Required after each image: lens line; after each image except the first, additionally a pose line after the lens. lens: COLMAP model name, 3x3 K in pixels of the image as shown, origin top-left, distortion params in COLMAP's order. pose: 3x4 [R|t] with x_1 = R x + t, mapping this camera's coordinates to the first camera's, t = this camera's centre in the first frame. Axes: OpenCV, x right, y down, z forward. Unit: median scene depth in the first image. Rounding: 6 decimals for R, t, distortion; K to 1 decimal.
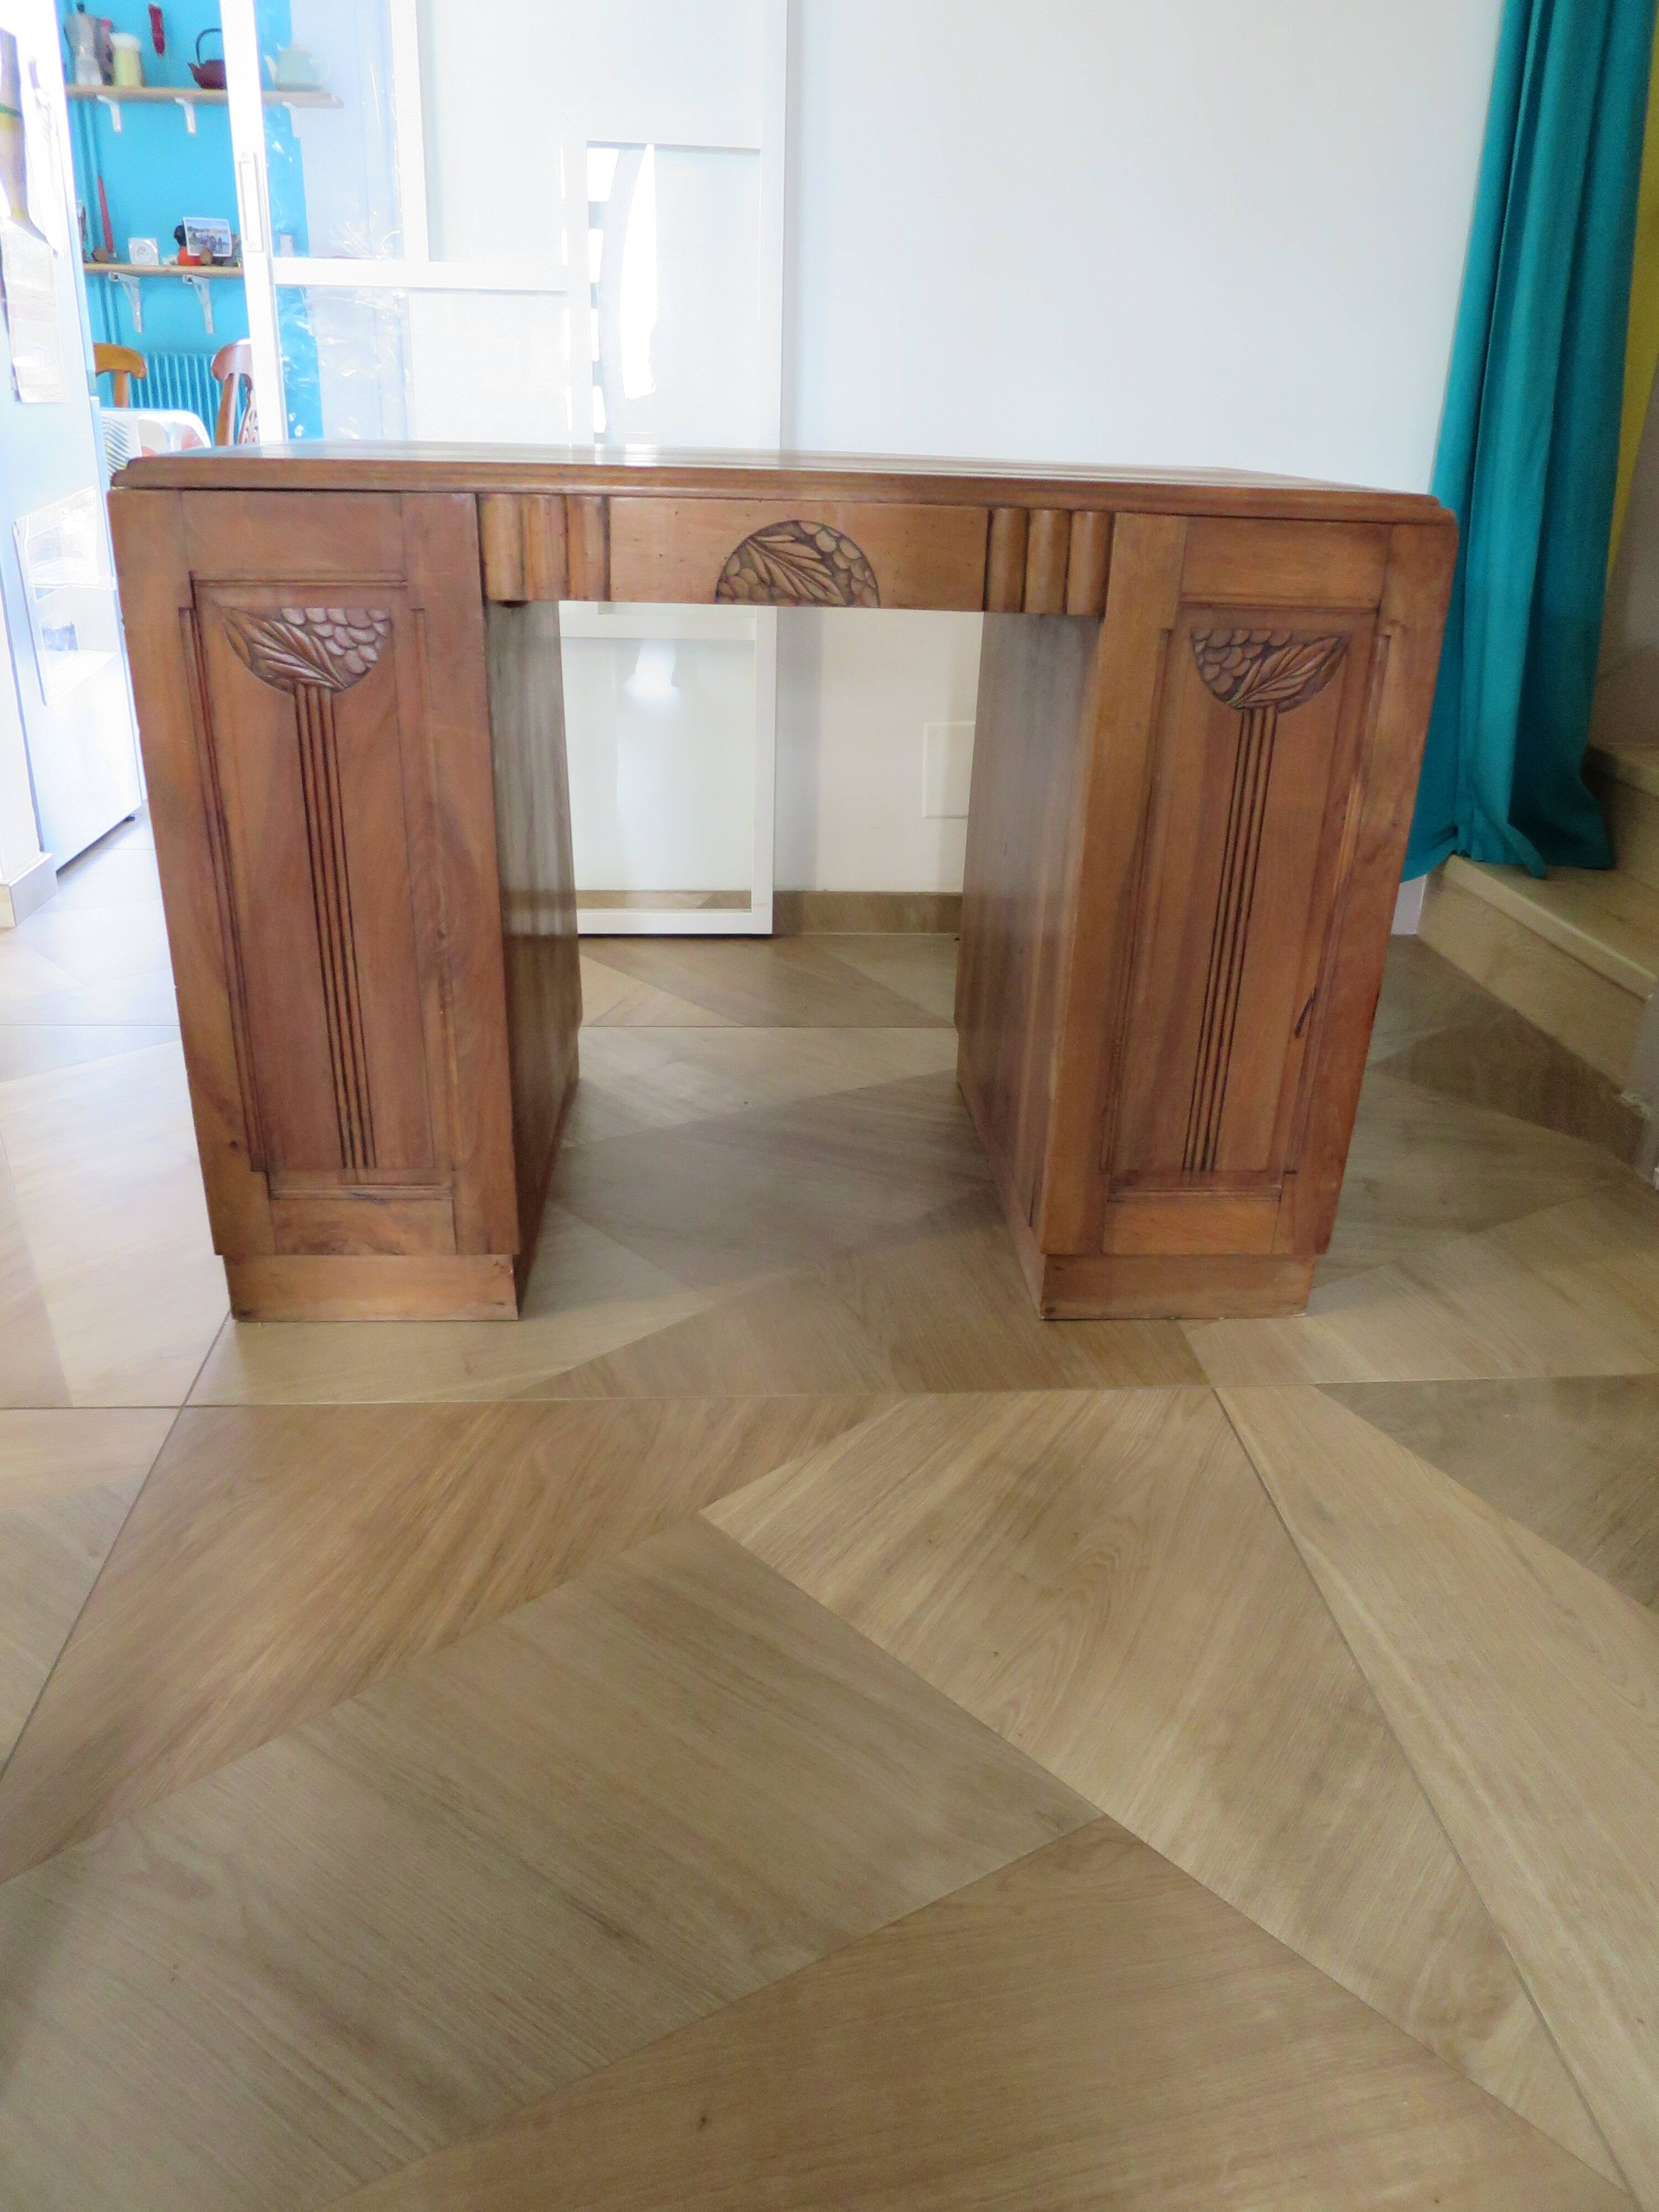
lens RADIAL K [[1593.3, 0, 840.1], [0, 1593.3, 1100.1], [0, 0, 1]] dist [-0.045197, 0.011815]
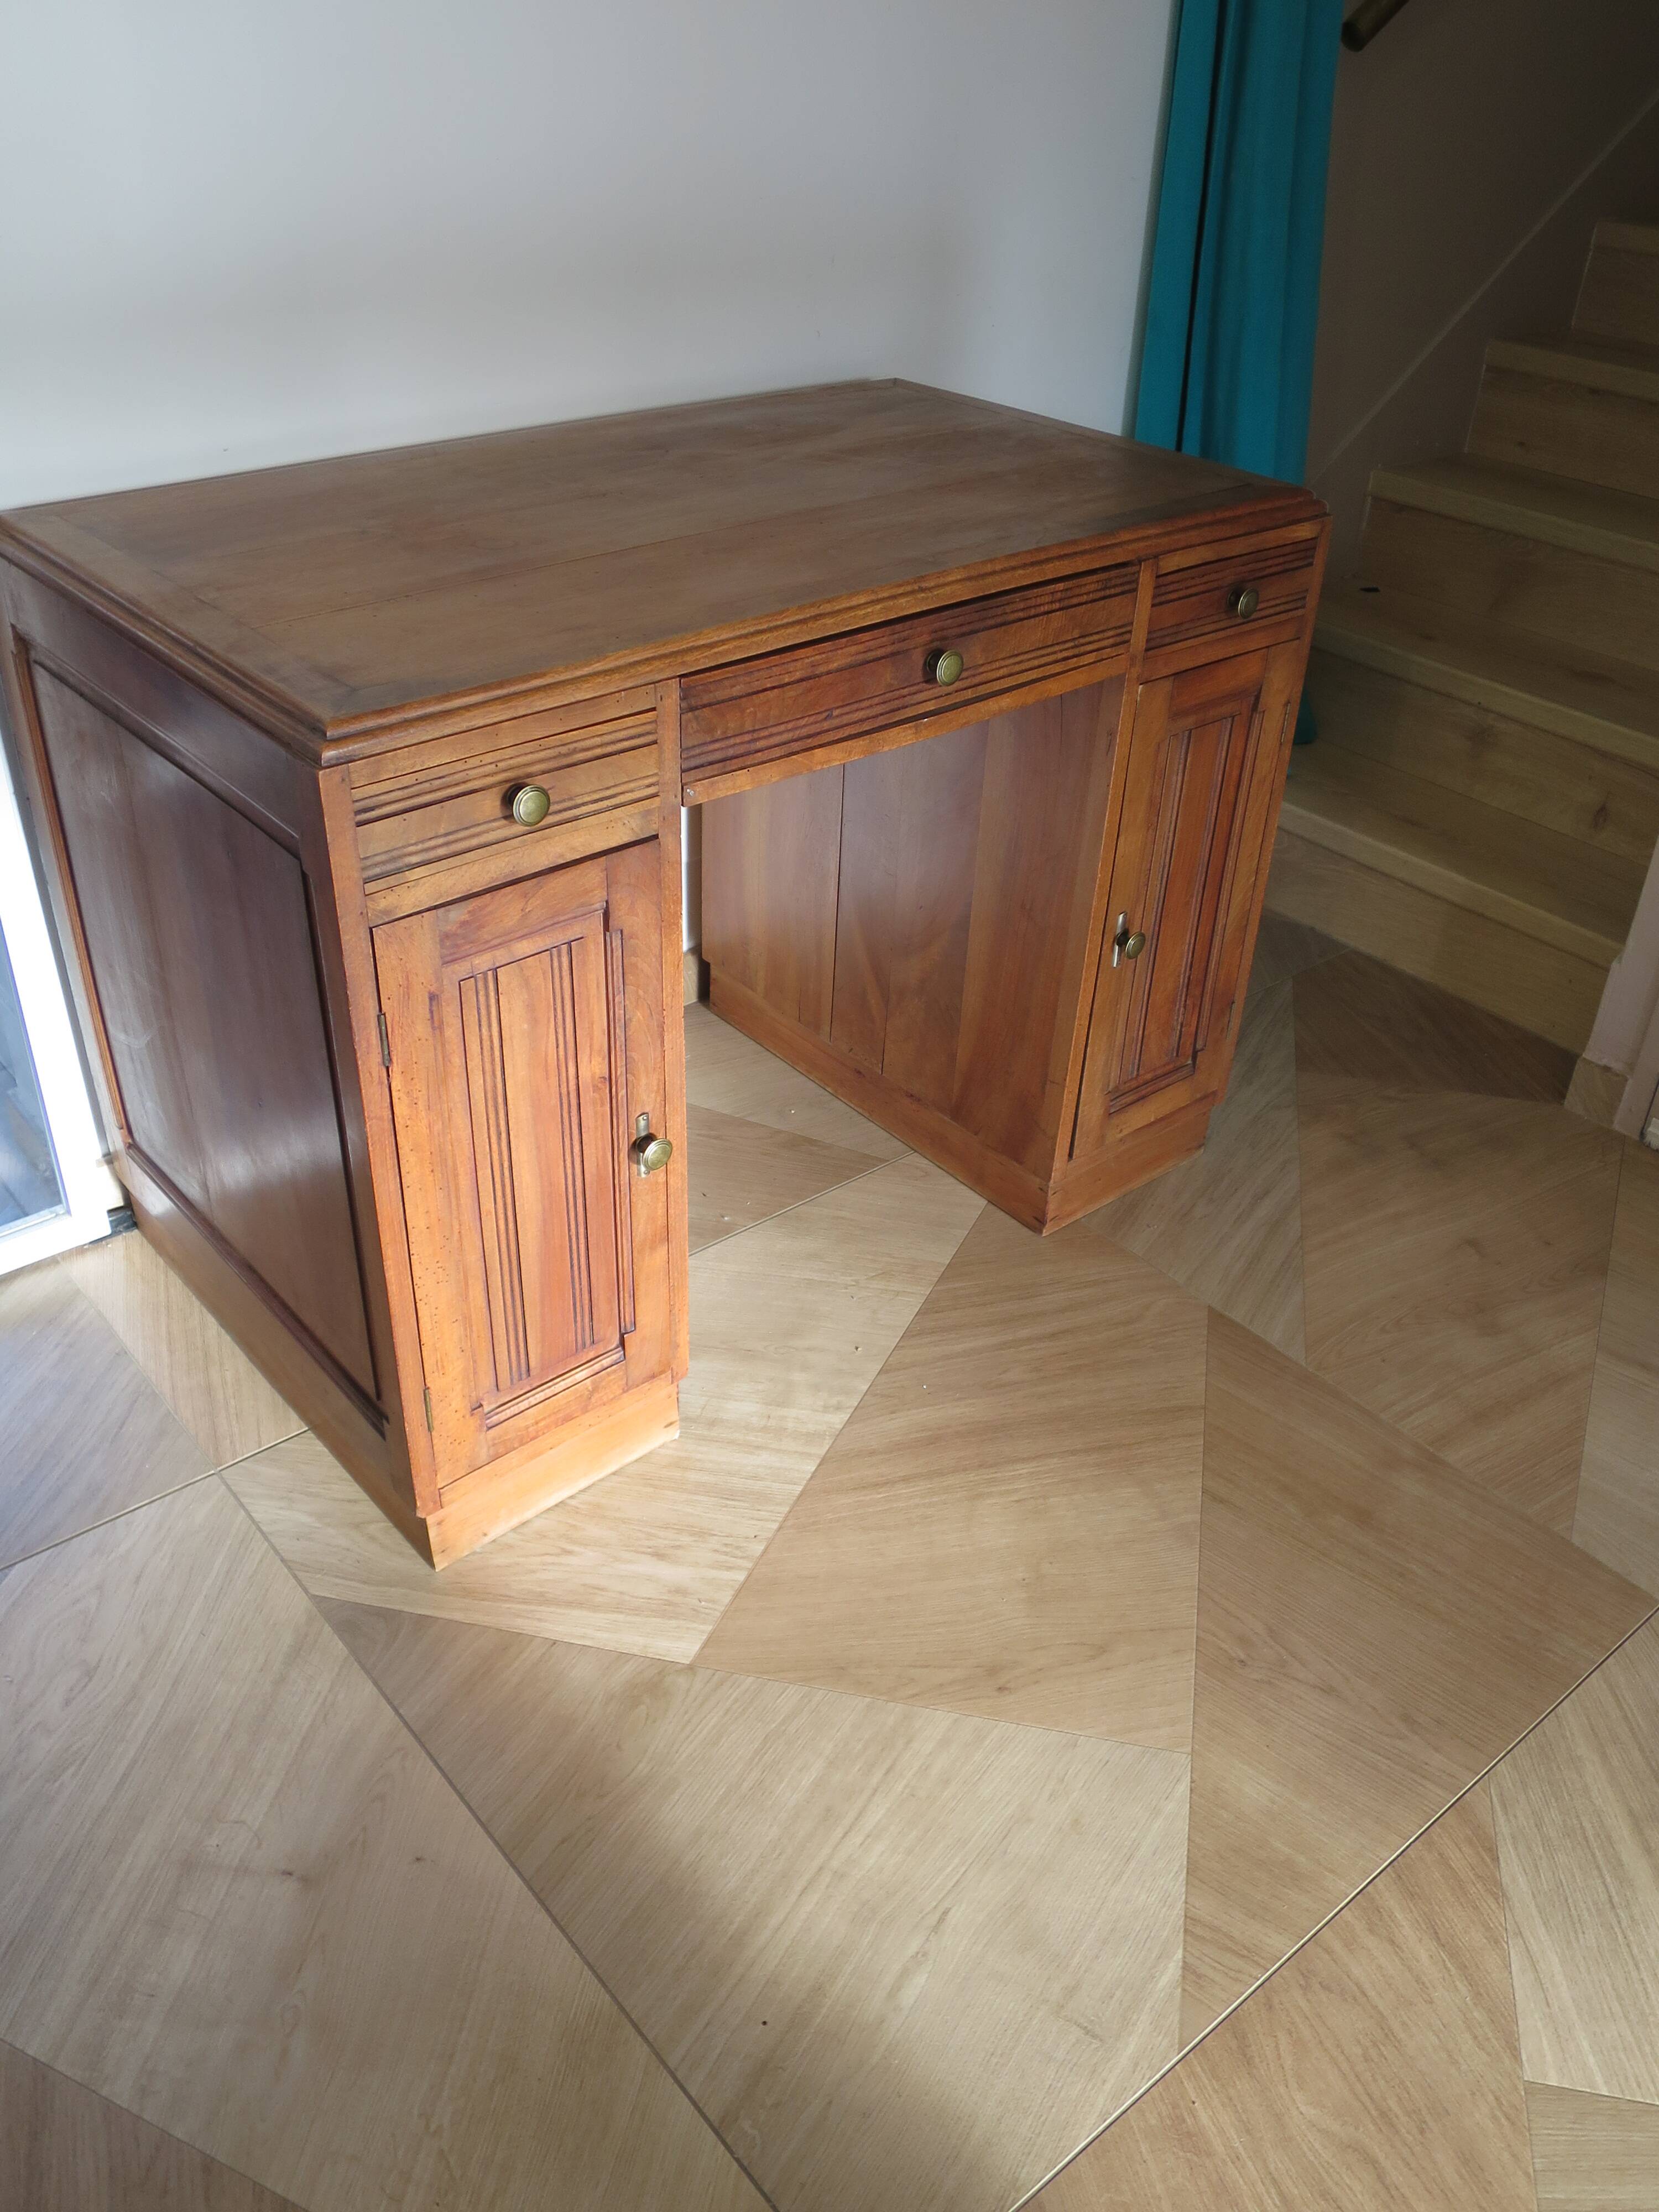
lens RADIAL K [[1803.5, 0, 836.2], [0, 1803.5, 1116.7], [0, 0, 1]] dist [-0.056181, 0.033328]
pose [[0.816463, -0.322304, 0.479071, -0.632278], [0.222787, 0.941306, 0.253593, -0.510450], [-0.532686, -0.100318, 0.840346, 0.420510]]
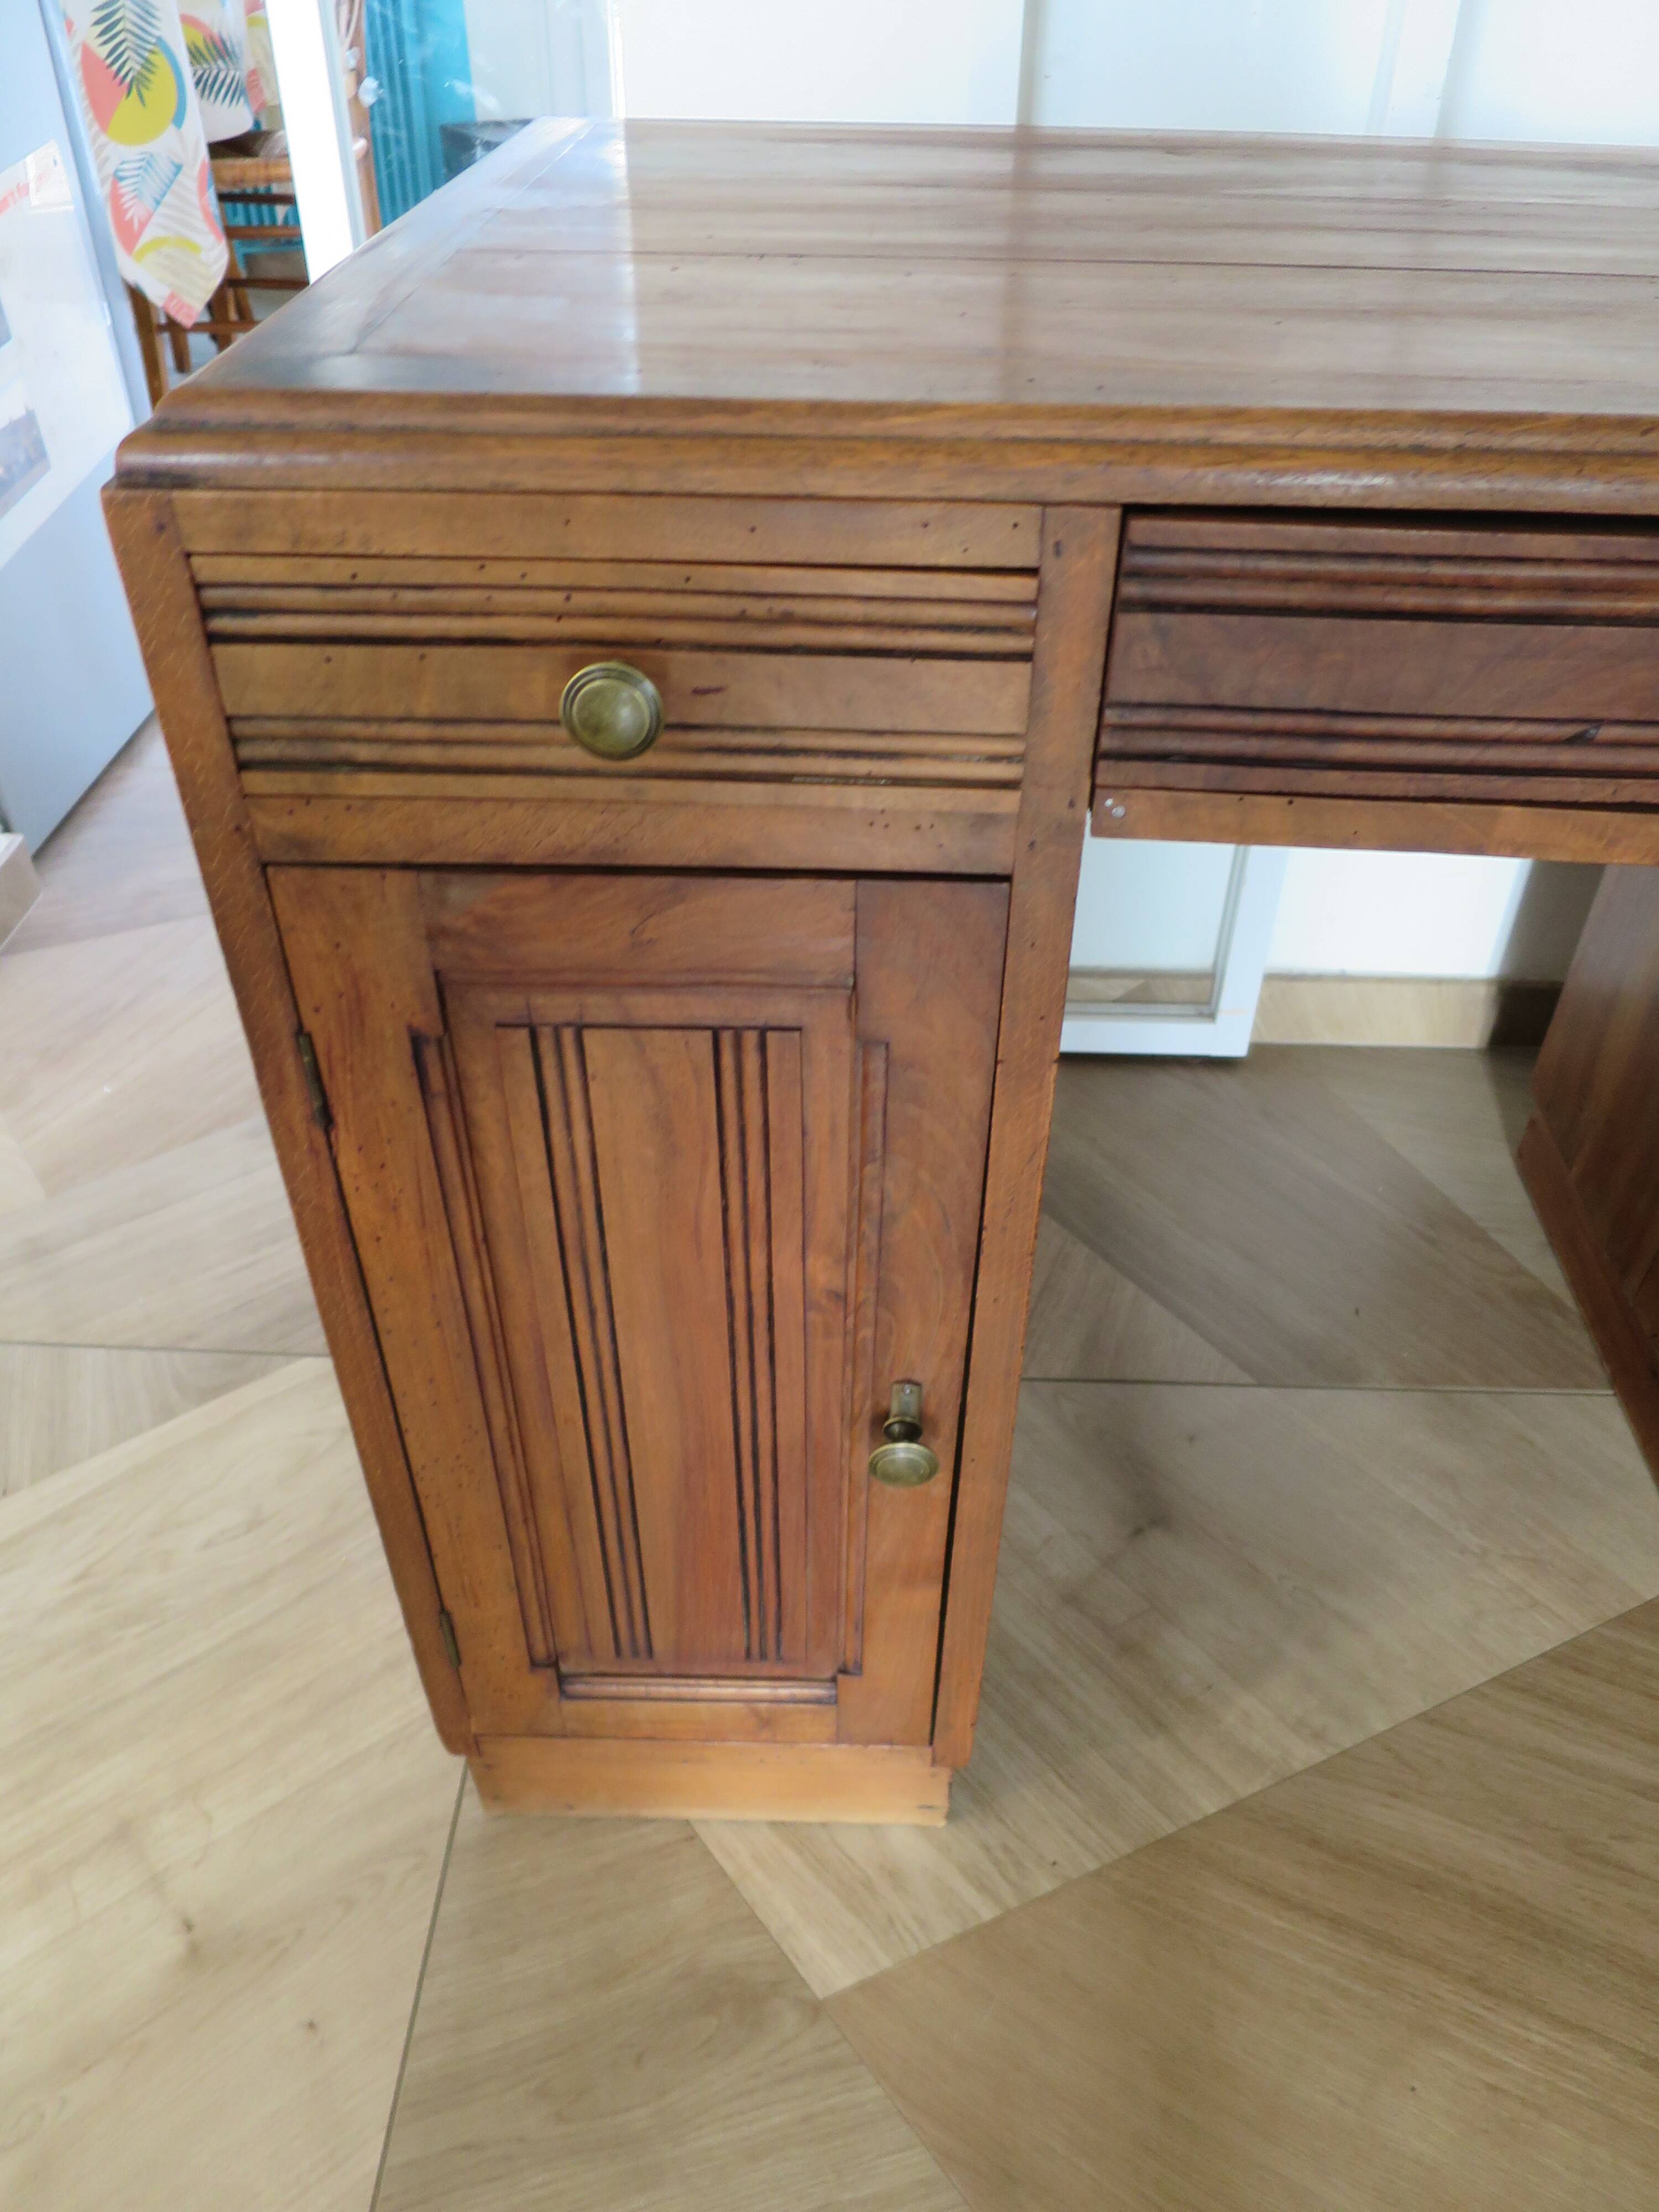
lens RADIAL K [[1593.3, 0, 831.9], [0, 1593.3, 1106.4], [0, 0, 1]] dist [-0.045197, 0.011815]
pose [[0.992075, 0.065899, -0.106979, -0.192815], [-0.036259, 0.965355, 0.258407, -0.471007], [0.120302, -0.252481, 0.960094, 0.934637]]
